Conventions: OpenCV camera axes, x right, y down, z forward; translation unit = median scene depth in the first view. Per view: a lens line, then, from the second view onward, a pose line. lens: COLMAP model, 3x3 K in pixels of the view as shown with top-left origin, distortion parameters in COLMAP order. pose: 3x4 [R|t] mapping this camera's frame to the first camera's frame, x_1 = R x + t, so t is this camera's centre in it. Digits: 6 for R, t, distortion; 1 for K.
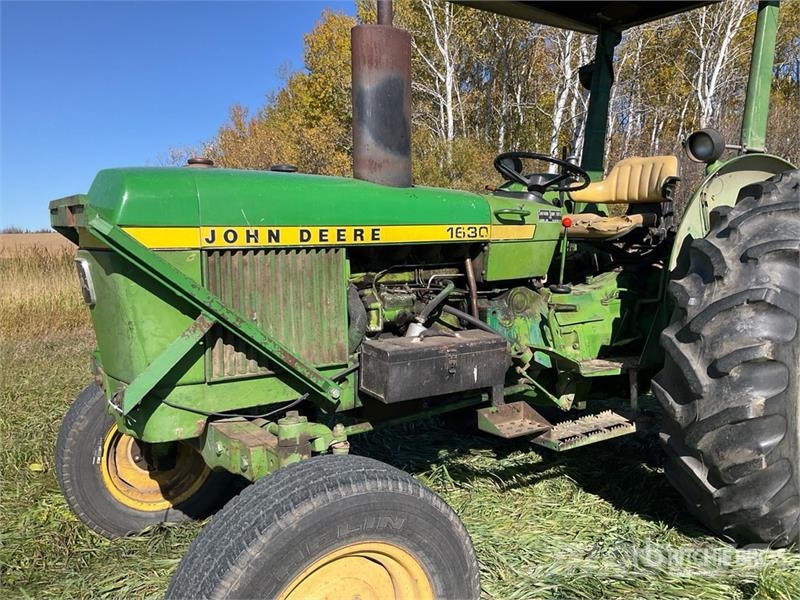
lens RADIAL K [[657.8, 0, 398.9], [0, 657.8, 305.6], [0, 0, 1]] dist [0.069484, -0.123004]
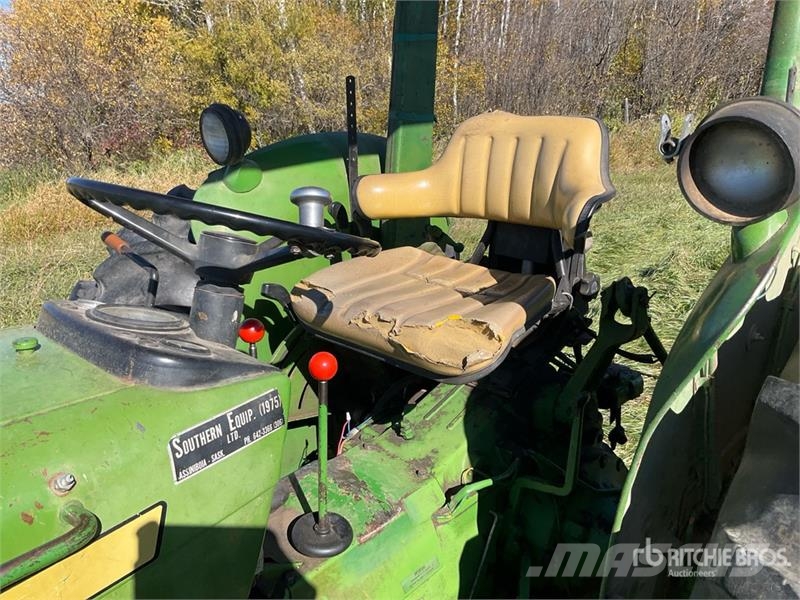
lens RADIAL K [[657.8, 0, 396.6], [0, 657.8, 298.8], [0, 0, 1]] dist [0.069484, -0.123004]
pose [[0.977733, -0.090399, 0.189383, 0.284058], [0.053994, 0.980444, 0.189246, -0.272896], [-0.202787, -0.174806, 0.963494, 0.828194]]
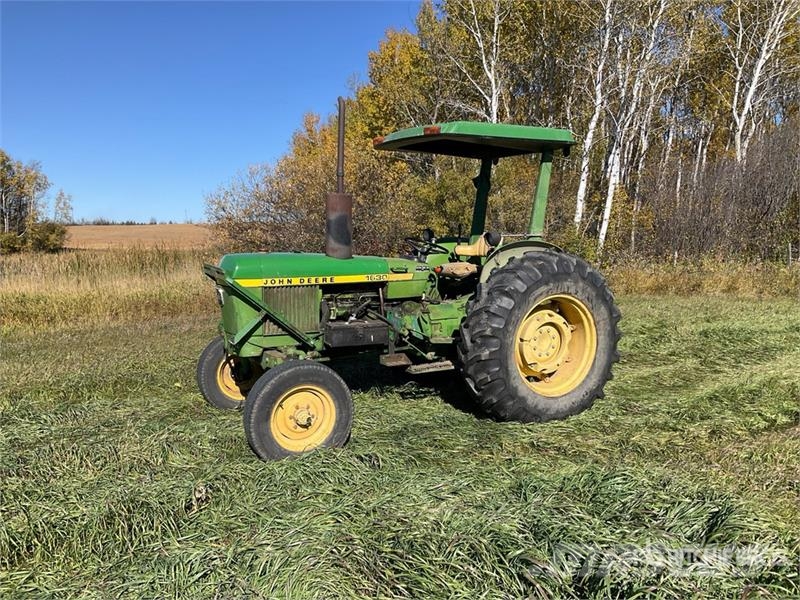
lens RADIAL K [[657.8, 0, 395.3], [0, 657.8, 295.7], [0, 0, 1]] dist [0.069484, -0.123004]
pose [[0.993985, 0.026069, -0.106368, 0.420939], [-0.027048, 0.999604, -0.007765, -0.032468], [0.106124, 0.010595, 0.994296, -1.291264]]
